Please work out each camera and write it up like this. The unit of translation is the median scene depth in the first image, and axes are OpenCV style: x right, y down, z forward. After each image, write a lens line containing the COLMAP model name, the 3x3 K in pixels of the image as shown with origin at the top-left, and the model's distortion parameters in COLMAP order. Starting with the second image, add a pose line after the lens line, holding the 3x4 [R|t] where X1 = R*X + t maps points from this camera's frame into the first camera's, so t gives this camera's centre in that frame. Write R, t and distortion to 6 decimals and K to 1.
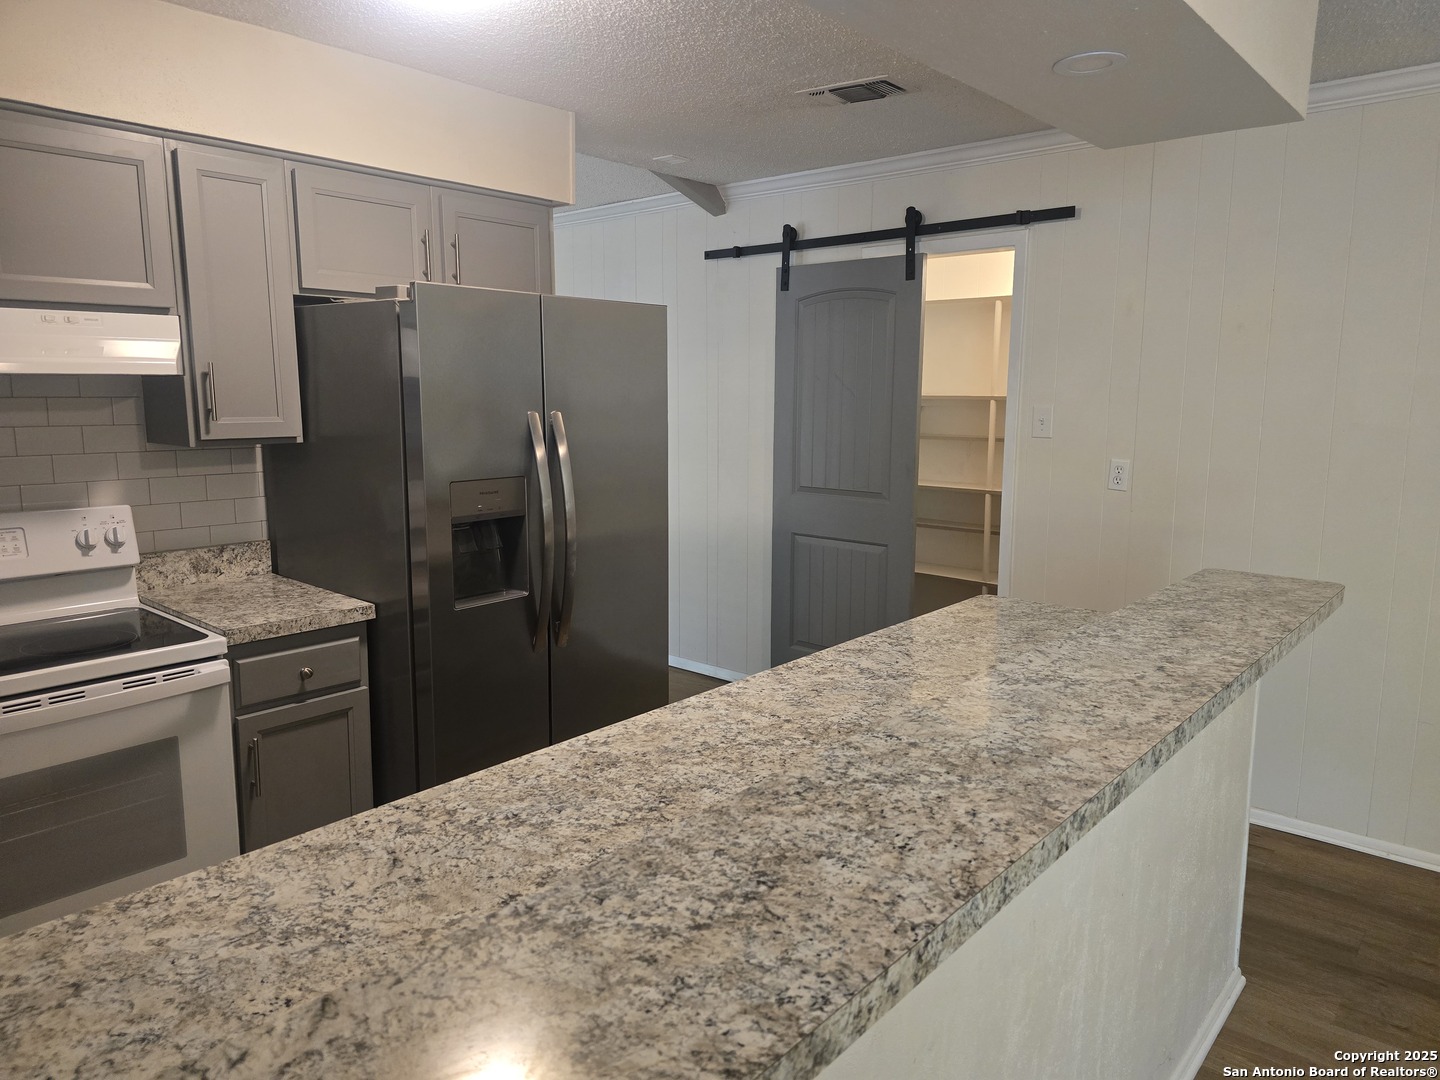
lens RADIAL K [[961.2, 0, 722.6], [0, 961.2, 540.7], [0, 0, 1]] dist [0.055139, -0.045385]
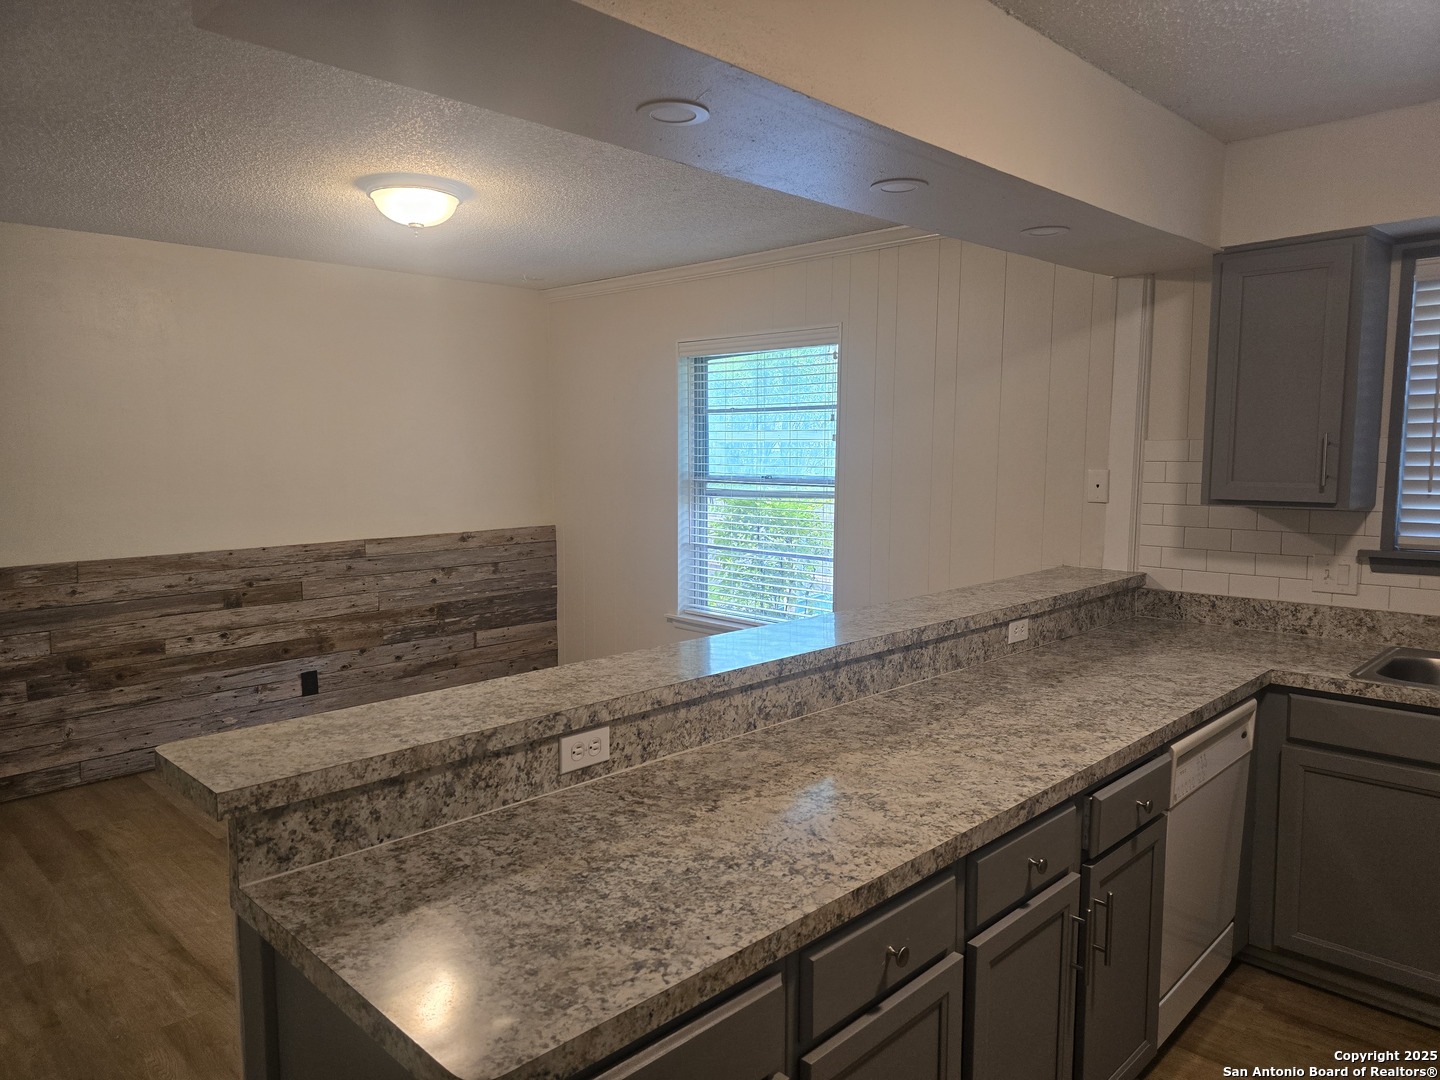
lens RADIAL K [[961.2, 0, 718.7], [0, 961.2, 537.4], [0, 0, 1]] dist [0.055139, -0.045385]
pose [[-0.997964, -0.010059, 0.062977, -0.266257], [0.005864, 0.968824, 0.247679, -0.312057], [-0.063506, 0.247544, -0.966793, 1.927449]]
